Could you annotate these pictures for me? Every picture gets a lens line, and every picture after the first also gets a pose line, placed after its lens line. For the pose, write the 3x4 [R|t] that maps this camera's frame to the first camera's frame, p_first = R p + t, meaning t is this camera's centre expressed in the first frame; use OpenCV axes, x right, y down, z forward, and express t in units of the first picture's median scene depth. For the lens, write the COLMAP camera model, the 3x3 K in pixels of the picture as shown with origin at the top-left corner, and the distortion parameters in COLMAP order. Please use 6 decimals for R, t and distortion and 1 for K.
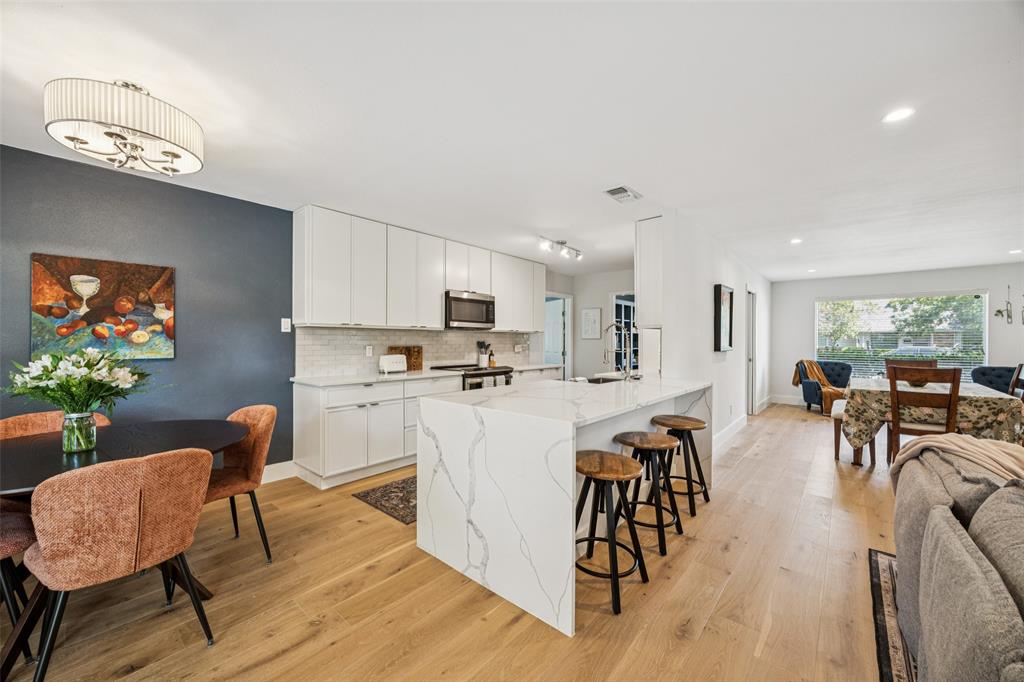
lens RADIAL K [[389.7, 0, 509.9], [0, 389.7, 340.7], [0, 0, 1]] dist [-0.001655, 0.000077]
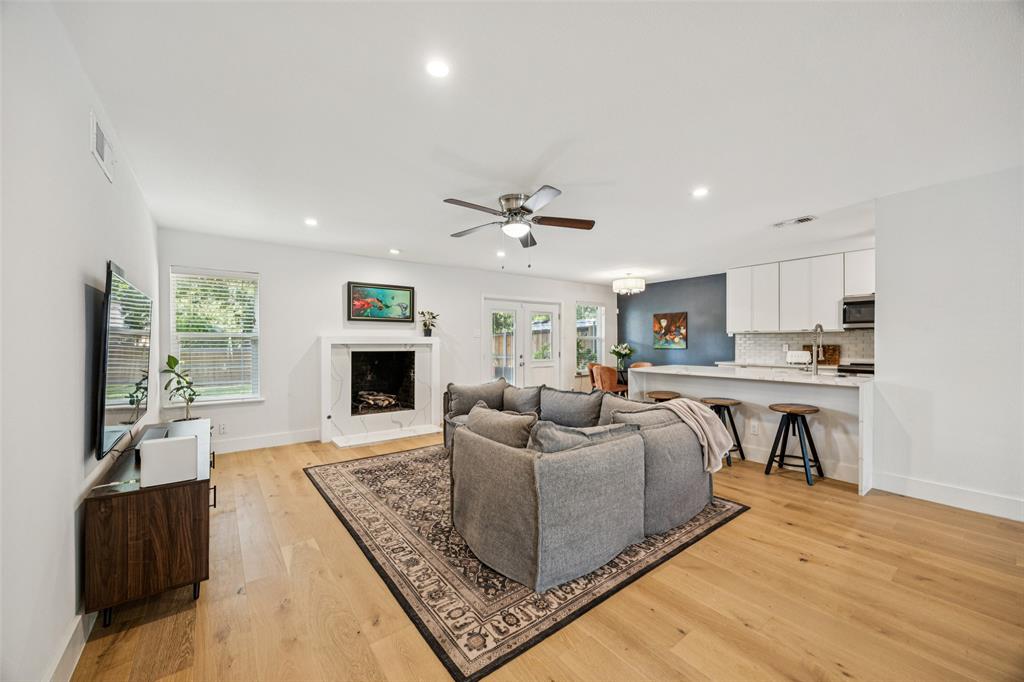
lens RADIAL K [[389.7, 0, 509.9], [0, 389.7, 340.7], [0, 0, 1]] dist [-0.001655, 0.000077]
pose [[-0.199066, -0.004999, -0.979973, 1.807811], [0.003790, 0.999976, -0.005871, 0.005845], [0.979979, -0.004883, -0.199042, 0.392257]]
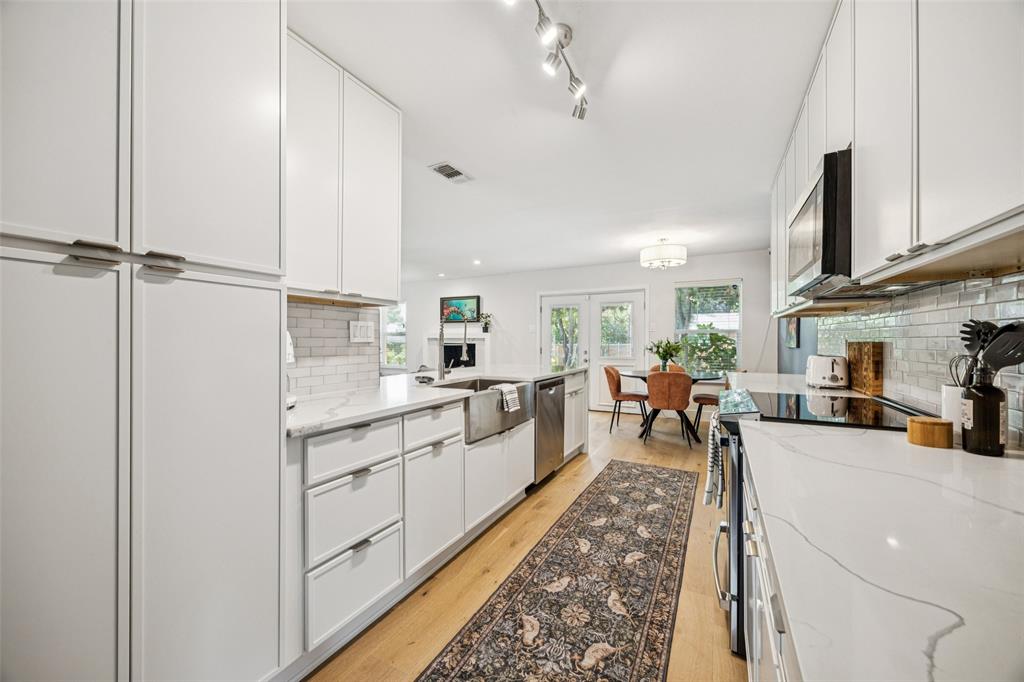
lens RADIAL K [[389.7, 0, 509.9], [0, 389.7, 340.7], [0, 0, 1]] dist [-0.001655, 0.000077]
pose [[-0.973905, -0.005687, -0.226883, 0.393754], [-0.005836, 0.999983, -0.000017, 0.023538], [0.226880, 0.001308, -0.973922, 2.079744]]
